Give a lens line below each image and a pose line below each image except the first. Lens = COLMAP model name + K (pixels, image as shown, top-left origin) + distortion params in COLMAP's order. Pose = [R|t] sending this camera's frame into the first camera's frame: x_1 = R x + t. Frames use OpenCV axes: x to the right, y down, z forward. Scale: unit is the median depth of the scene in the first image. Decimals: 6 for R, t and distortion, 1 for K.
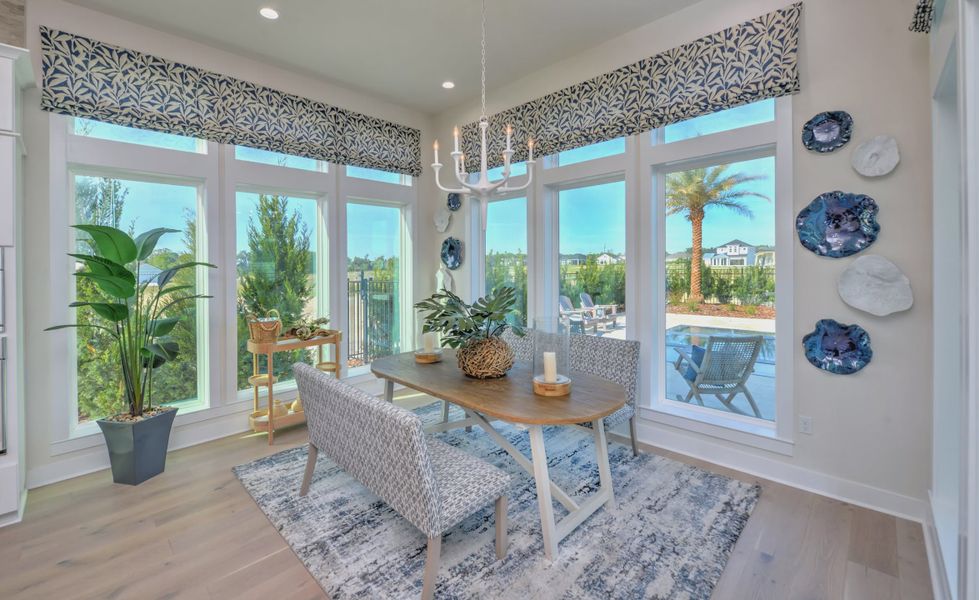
lens RADIAL K [[407.5, 0, 487.1], [0, 407.5, 268.1], [0, 0, 1]] dist [-0.005093, -0.000548]
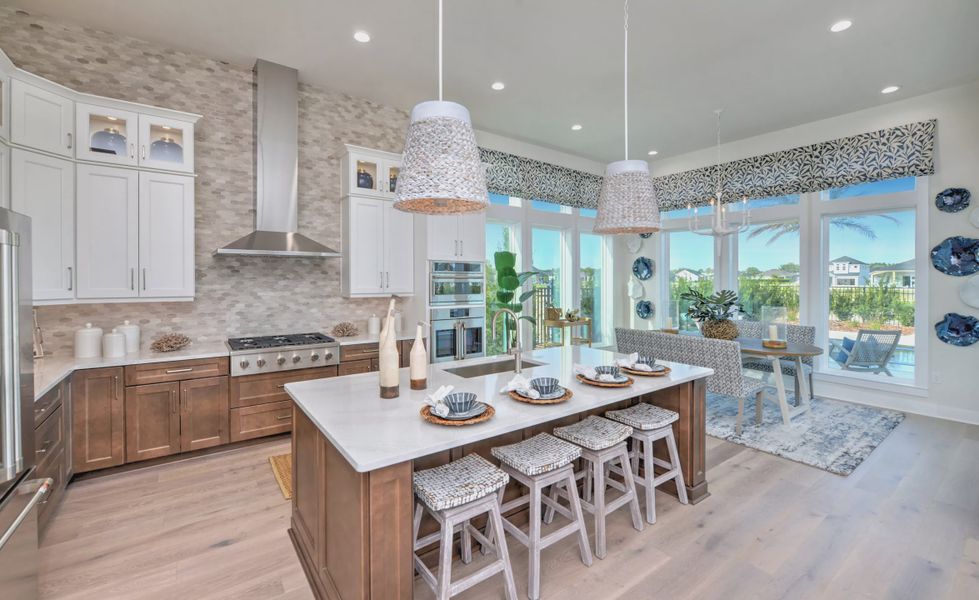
lens RADIAL K [[414.4, 0, 486.2], [0, 414.4, 275.5], [0, 0, 1]] dist [-0.004005, -0.000838]
pose [[0.986455, 0.019733, -0.162843, -0.595818], [-0.022115, 0.999673, -0.012826, 0.028007], [0.162537, 0.016253, 0.986569, -0.752816]]
